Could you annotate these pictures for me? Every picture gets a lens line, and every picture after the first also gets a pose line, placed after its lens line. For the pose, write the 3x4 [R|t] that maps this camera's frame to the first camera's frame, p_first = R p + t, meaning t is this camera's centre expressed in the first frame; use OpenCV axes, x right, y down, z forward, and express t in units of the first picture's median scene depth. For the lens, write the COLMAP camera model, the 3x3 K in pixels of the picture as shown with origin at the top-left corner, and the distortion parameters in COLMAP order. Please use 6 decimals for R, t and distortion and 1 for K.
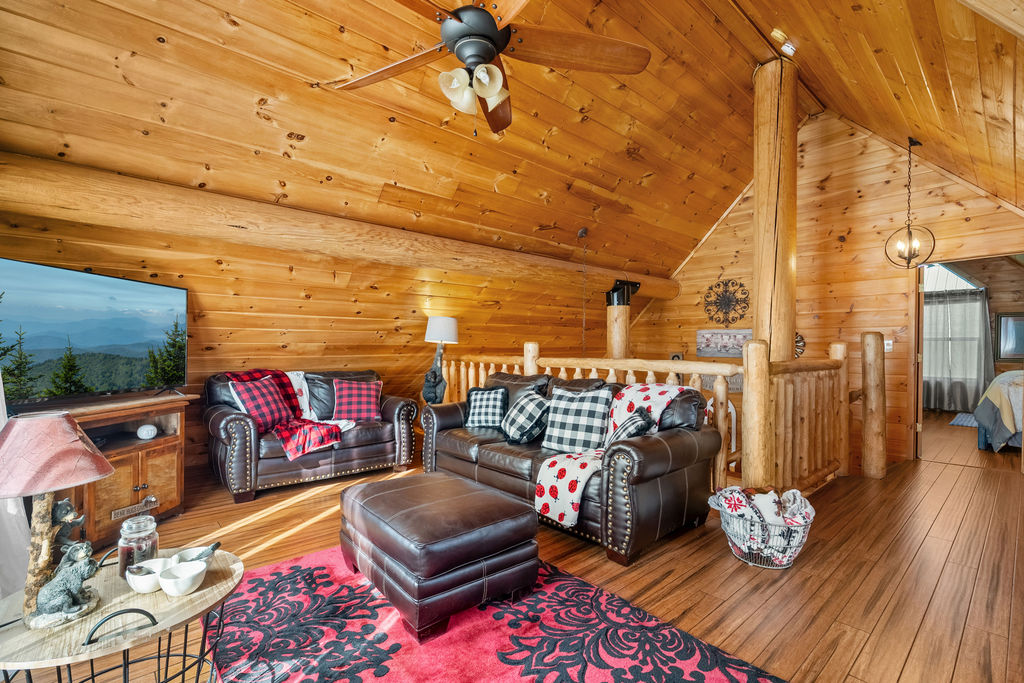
lens RADIAL K [[455.2, 0, 512.3], [0, 455.2, 346.1], [0, 0, 1]] dist [-0.003962, 0.000676]
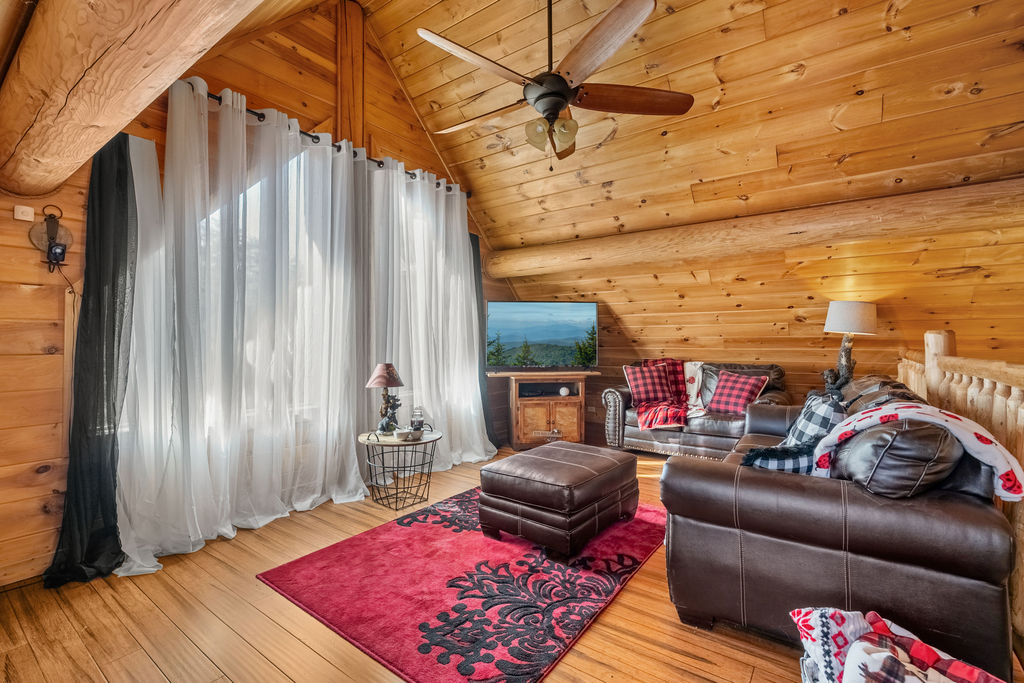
lens RADIAL K [[450.8, 0, 512.3], [0, 450.8, 322.8], [0, 0, 1]] dist [-0.001237, -0.000056]
pose [[0.227505, -0.042142, -0.972865, 0.688298], [0.004149, 0.999096, -0.042308, 0.005419], [0.973768, 0.005589, 0.227474, 0.390442]]
